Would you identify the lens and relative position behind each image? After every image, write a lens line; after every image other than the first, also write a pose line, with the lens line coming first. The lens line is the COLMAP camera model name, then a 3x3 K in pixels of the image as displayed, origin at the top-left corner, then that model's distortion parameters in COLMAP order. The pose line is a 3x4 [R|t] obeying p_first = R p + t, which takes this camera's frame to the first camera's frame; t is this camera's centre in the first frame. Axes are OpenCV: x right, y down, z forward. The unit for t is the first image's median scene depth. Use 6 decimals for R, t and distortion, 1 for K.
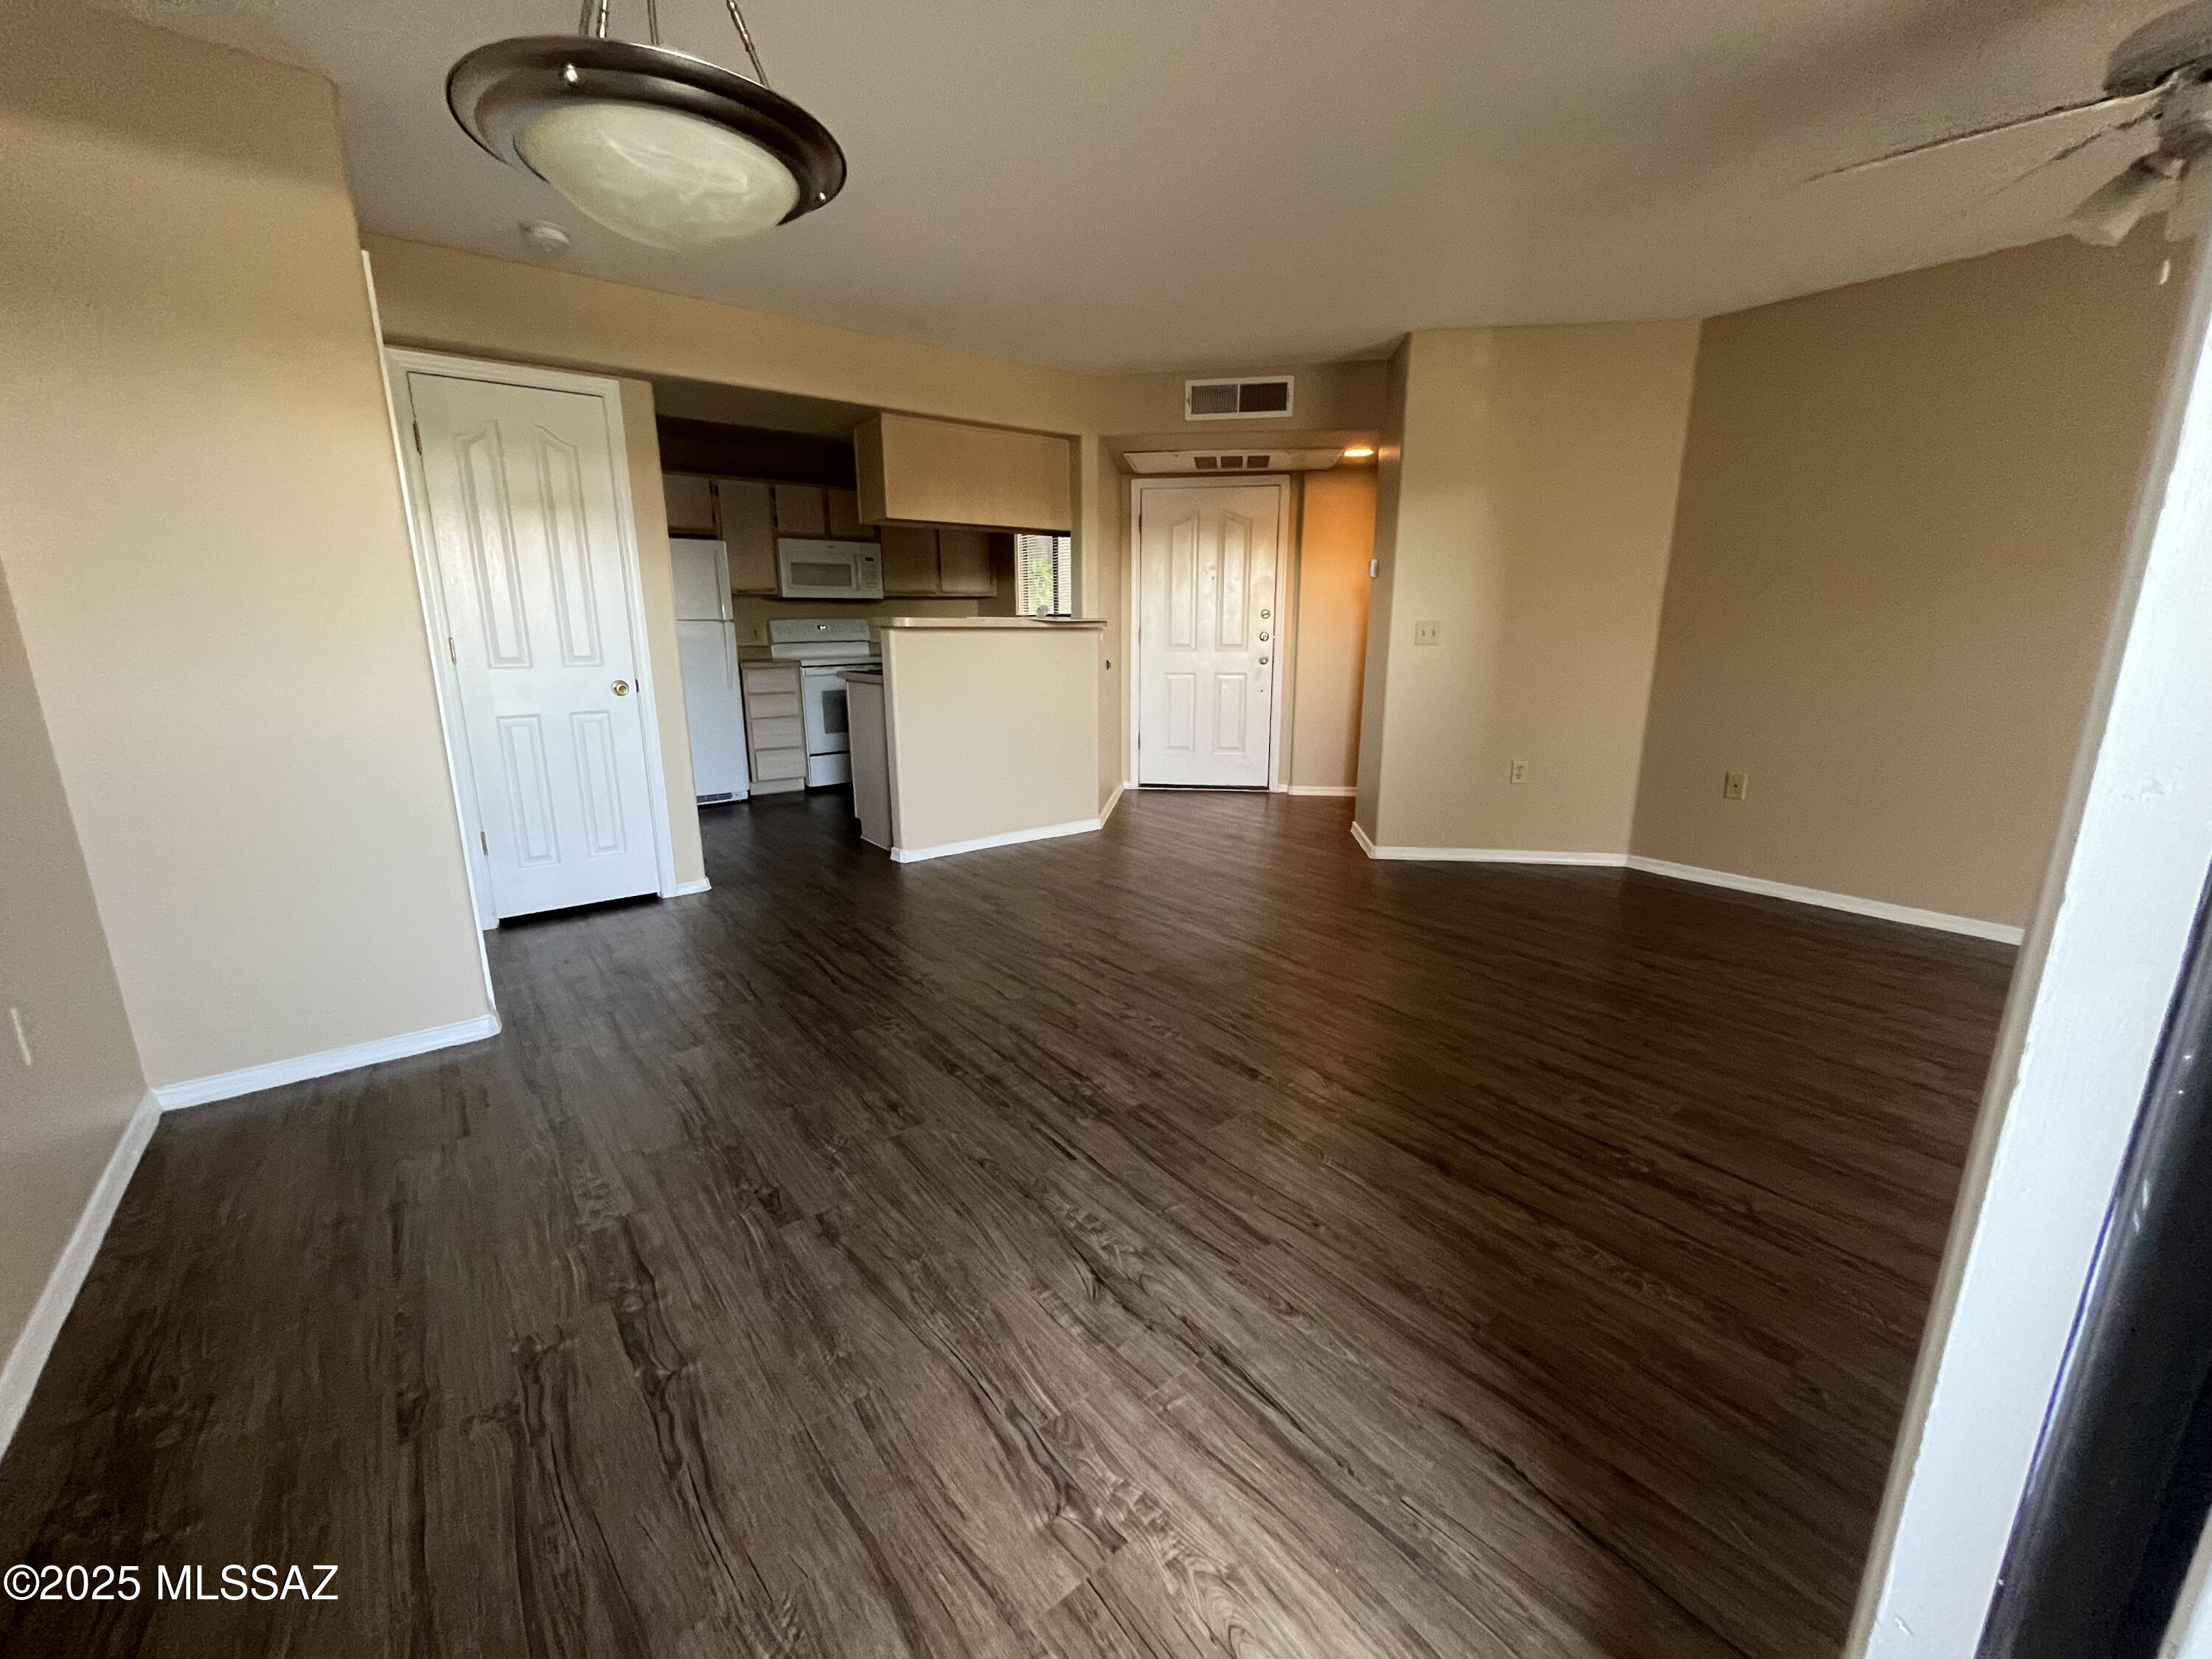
lens RADIAL K [[893.1, 0, 1108.7], [0, 893.1, 825.6], [0, 0, 1]] dist [-0.001847, 0.000740]
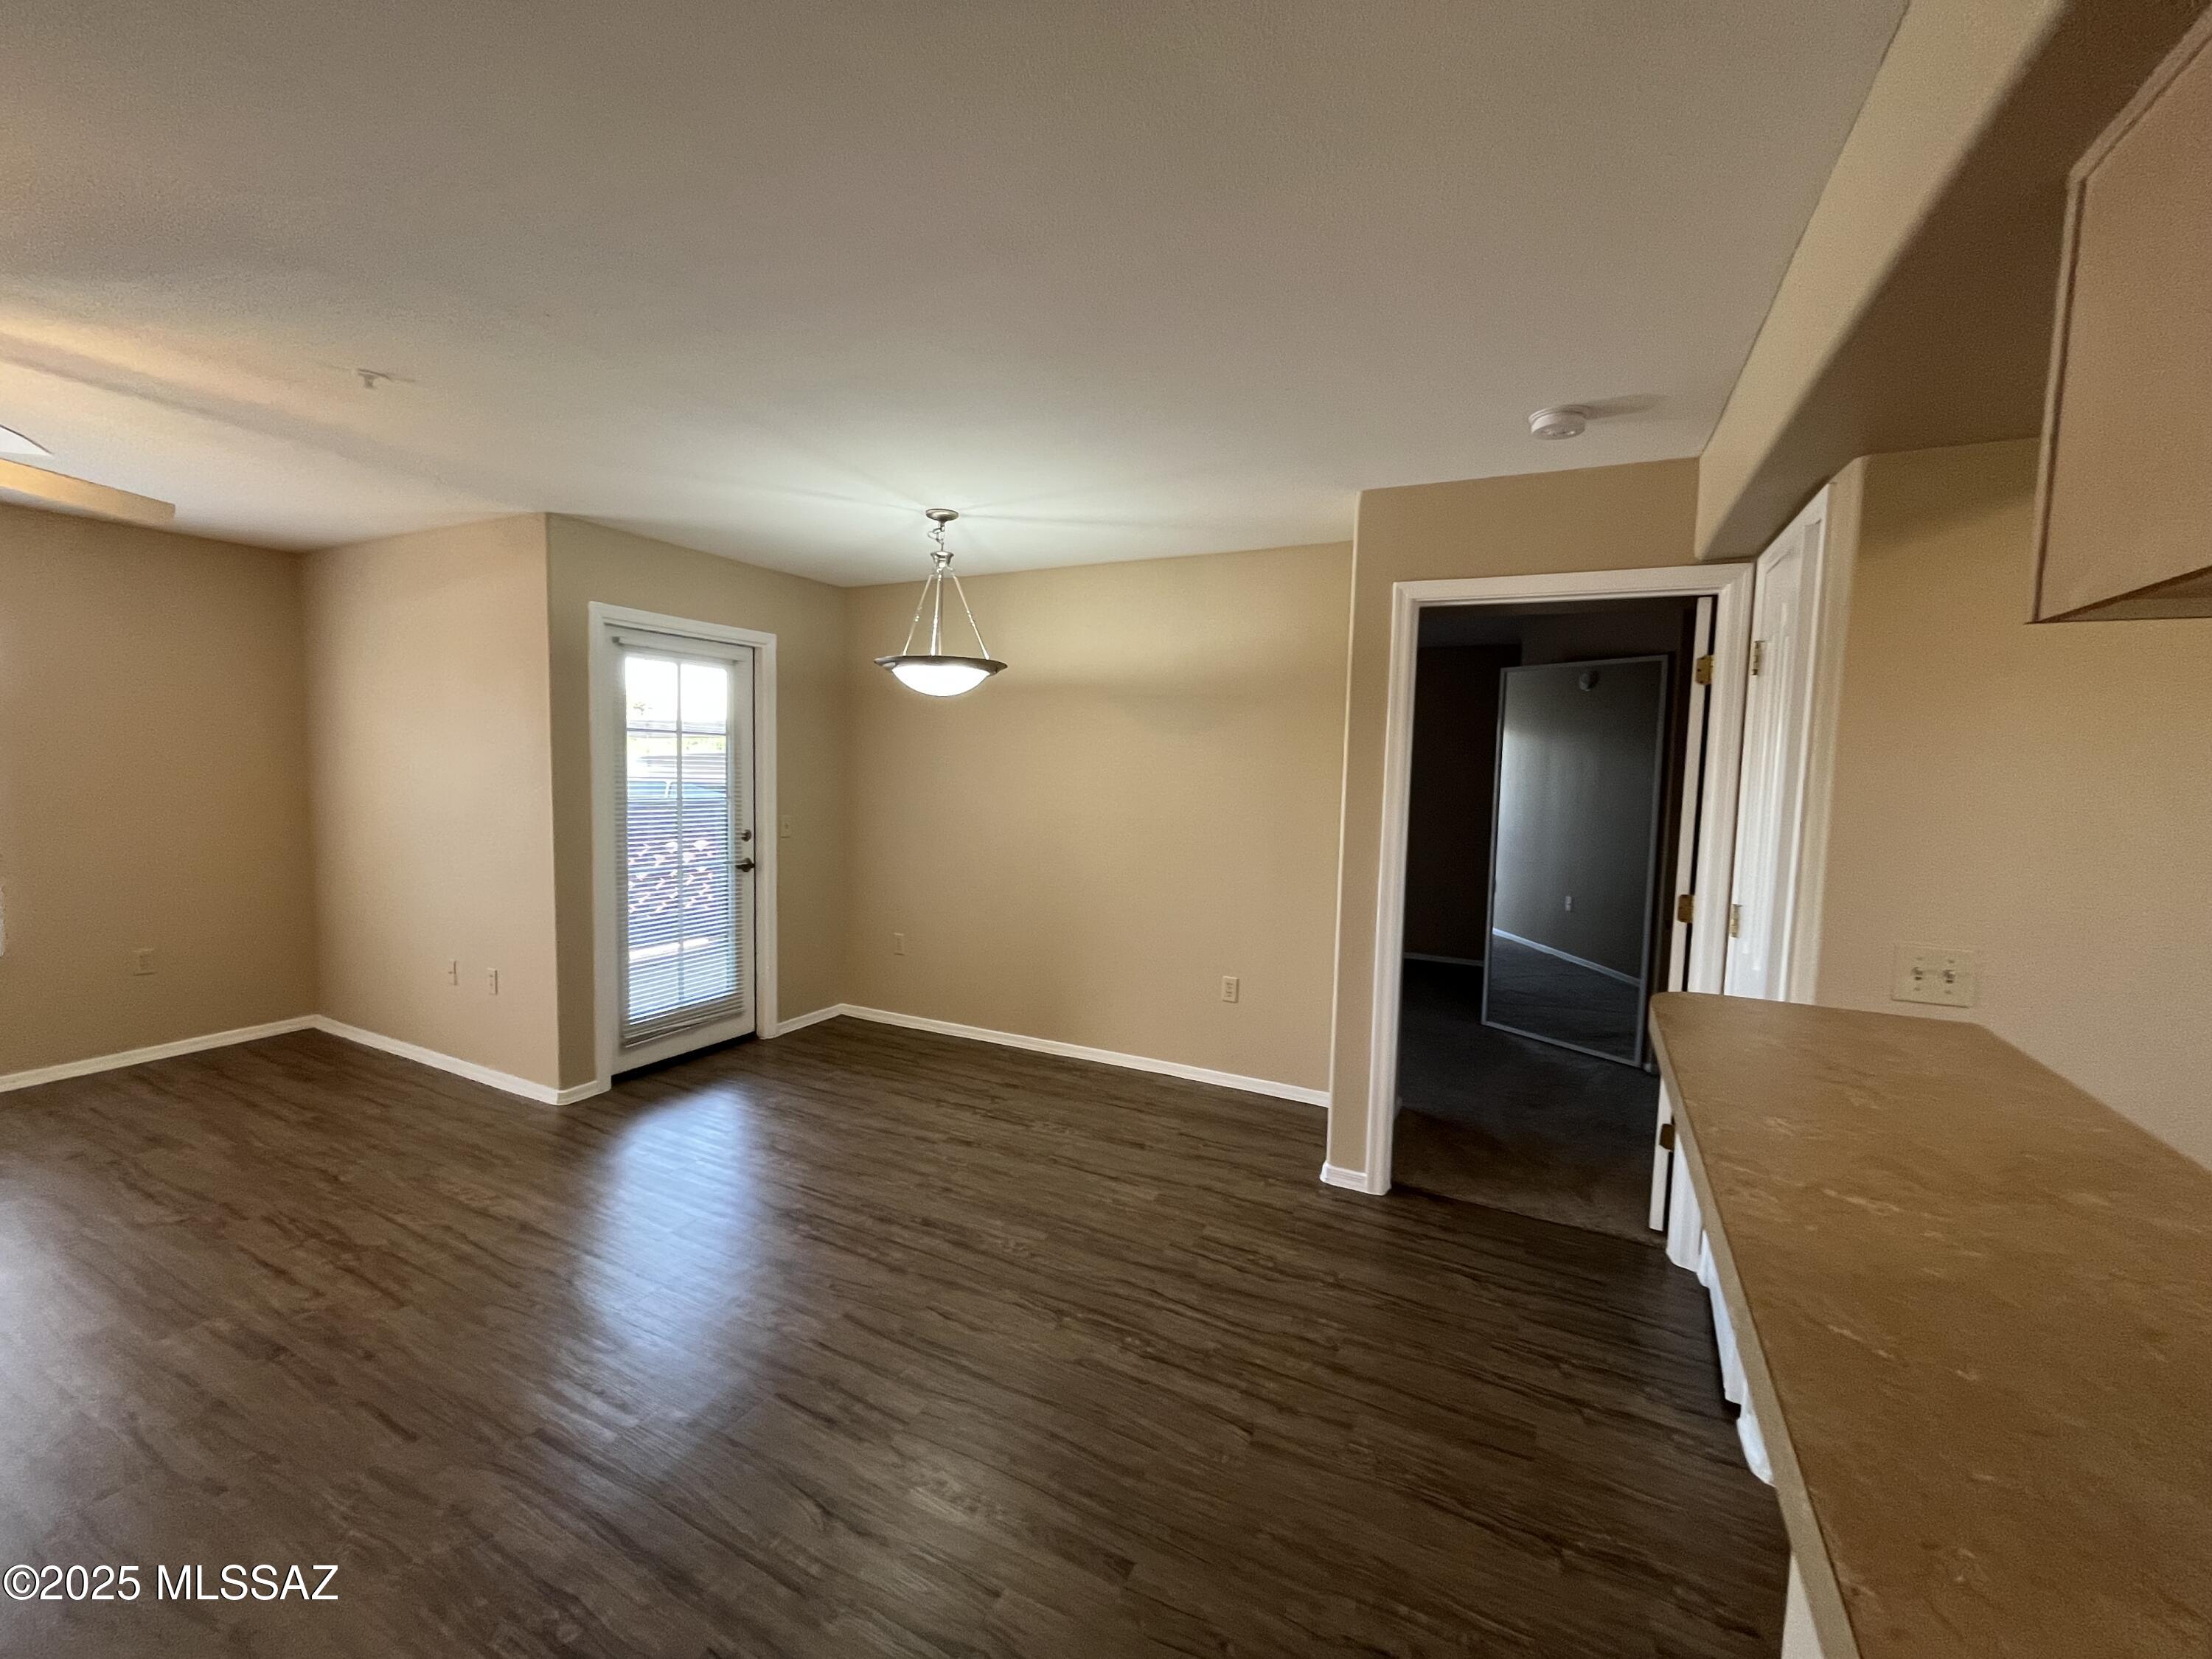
lens RADIAL K [[893.1, 0, 1100.2], [0, 893.1, 829.0], [0, 0, 1]] dist [-0.001847, 0.000740]
pose [[-0.909507, 0.013292, -0.415476, 0.116978], [-0.115894, 0.951750, 0.284147, -0.678725], [0.399206, 0.306585, -0.864083, 2.255928]]
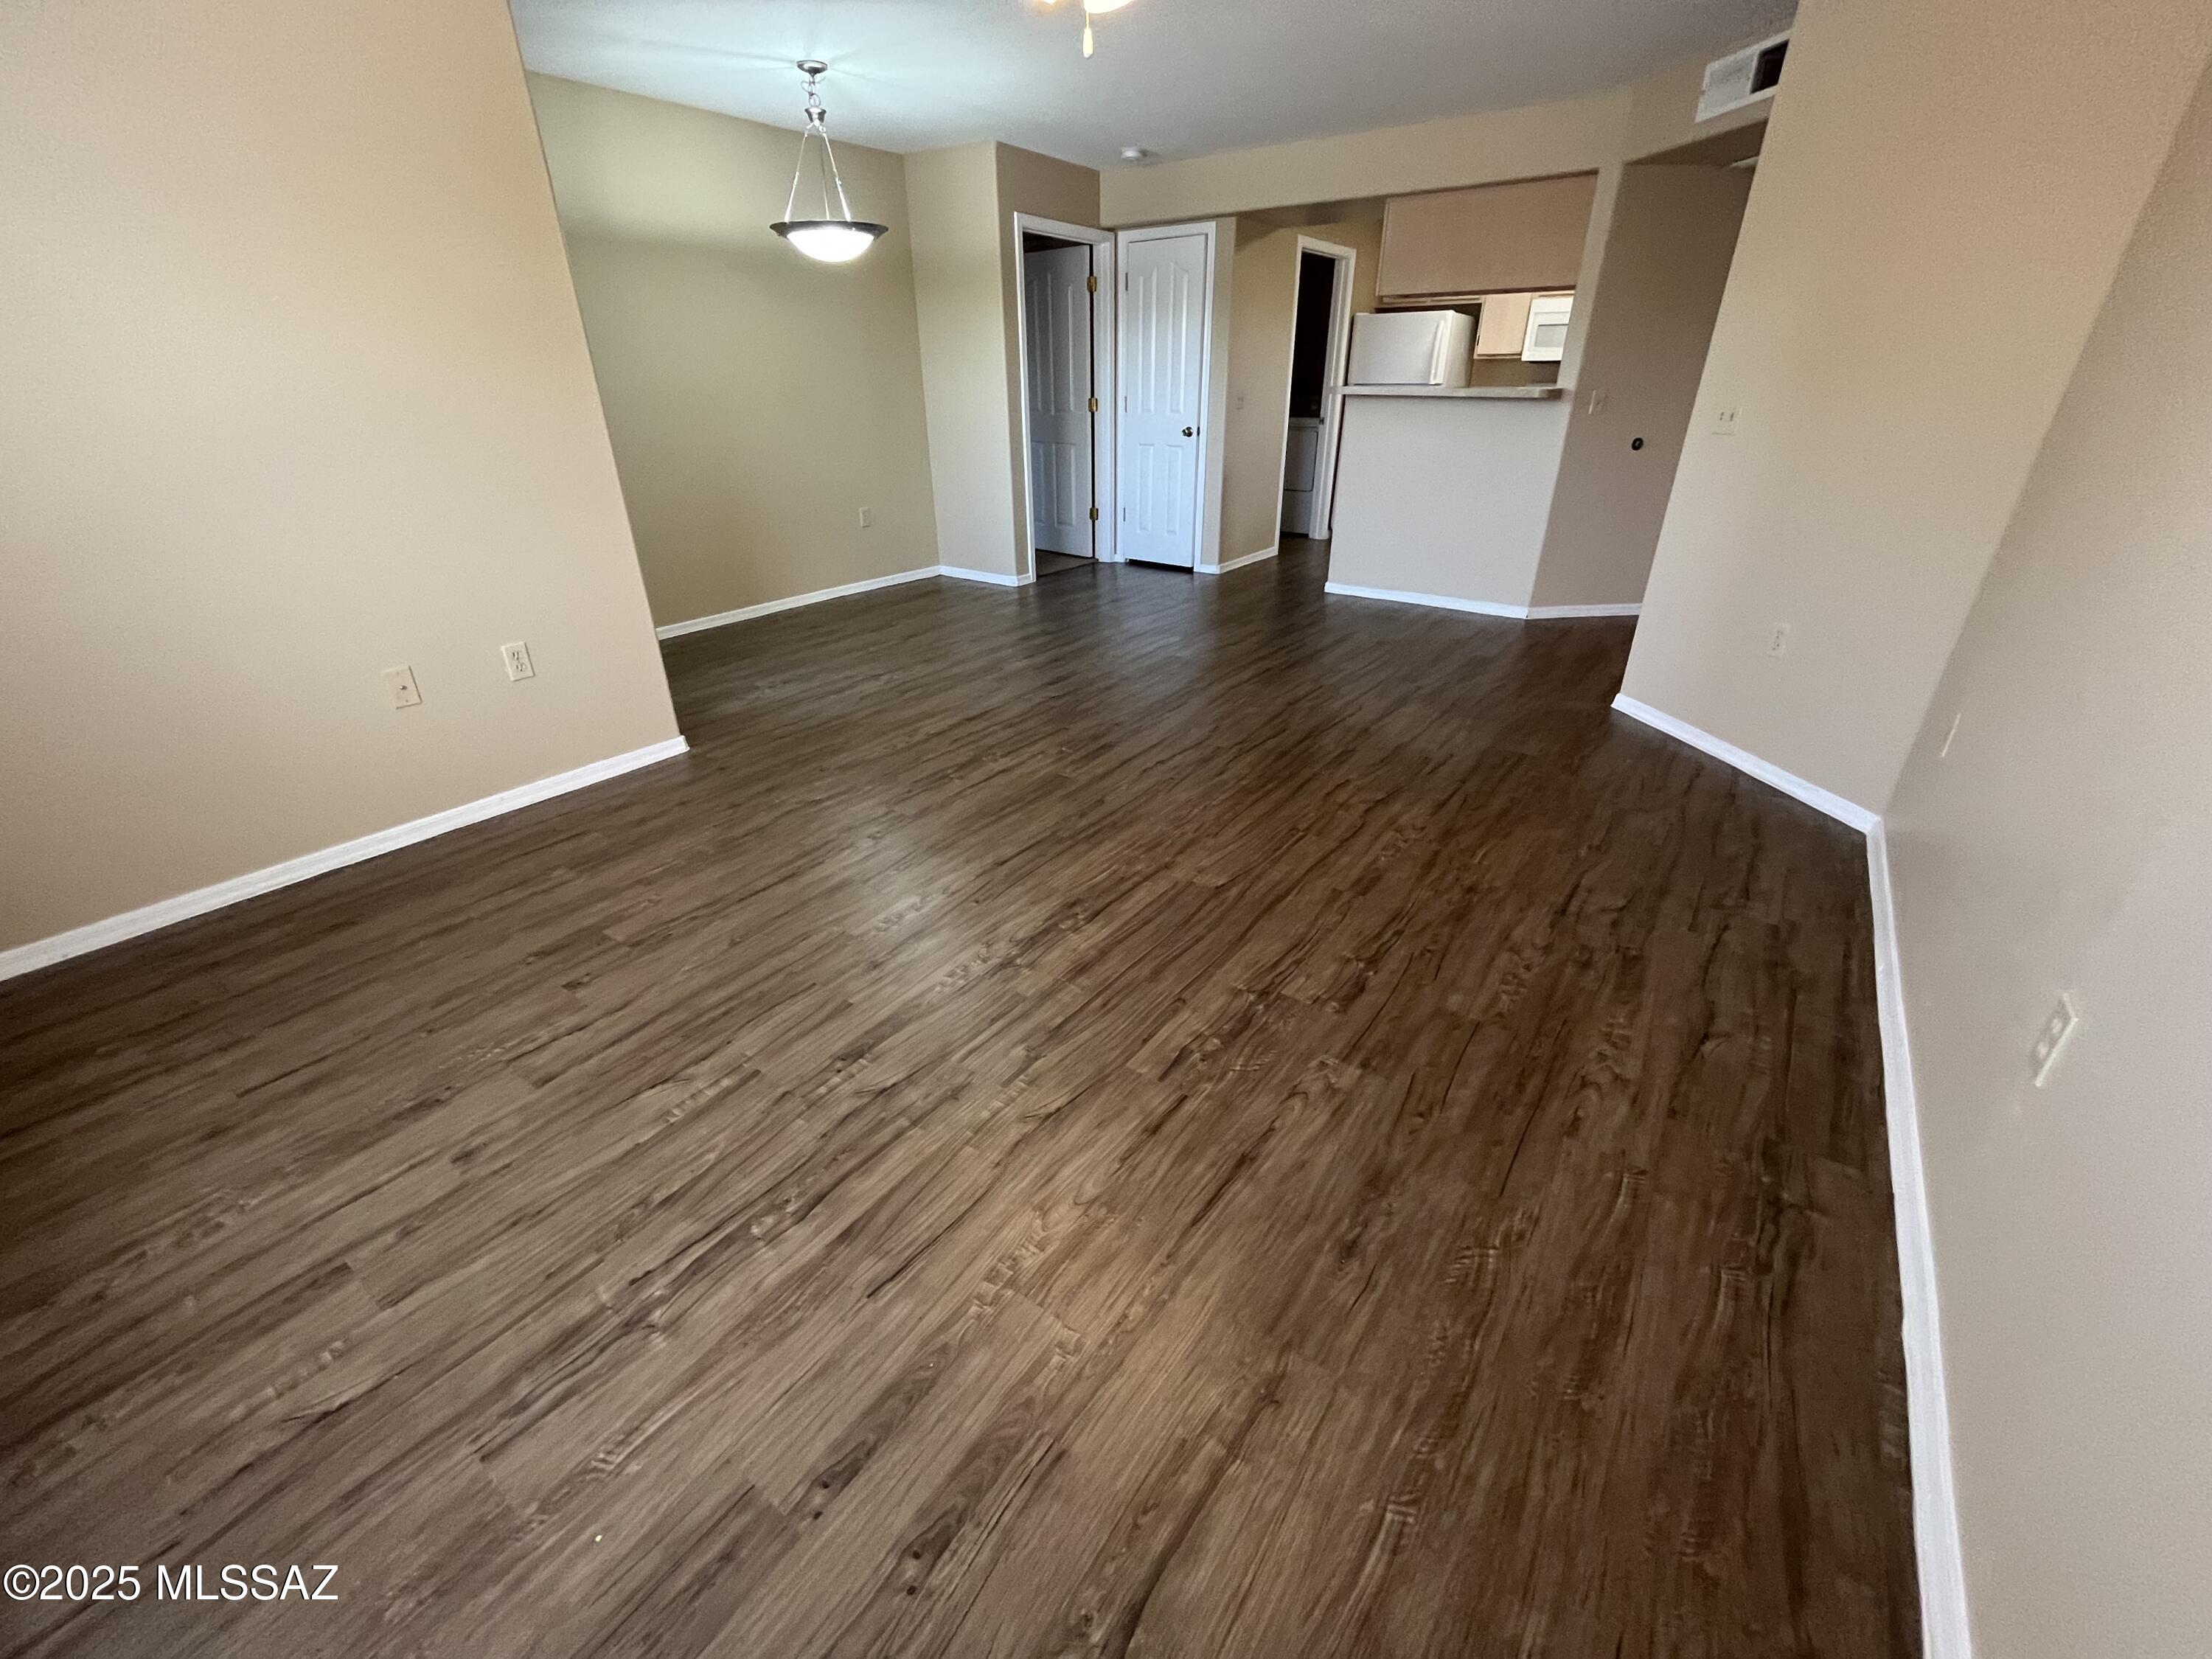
lens RADIAL K [[893.1, 0, 1105.1], [0, 893.1, 823.4], [0, 0, 1]] dist [-0.001847, 0.000740]
pose [[0.275142, 0.429699, -0.860032, 2.011714], [-0.213133, 0.899562, 0.381264, -0.175129], [0.937481, 0.078400, 0.339090, 0.617821]]
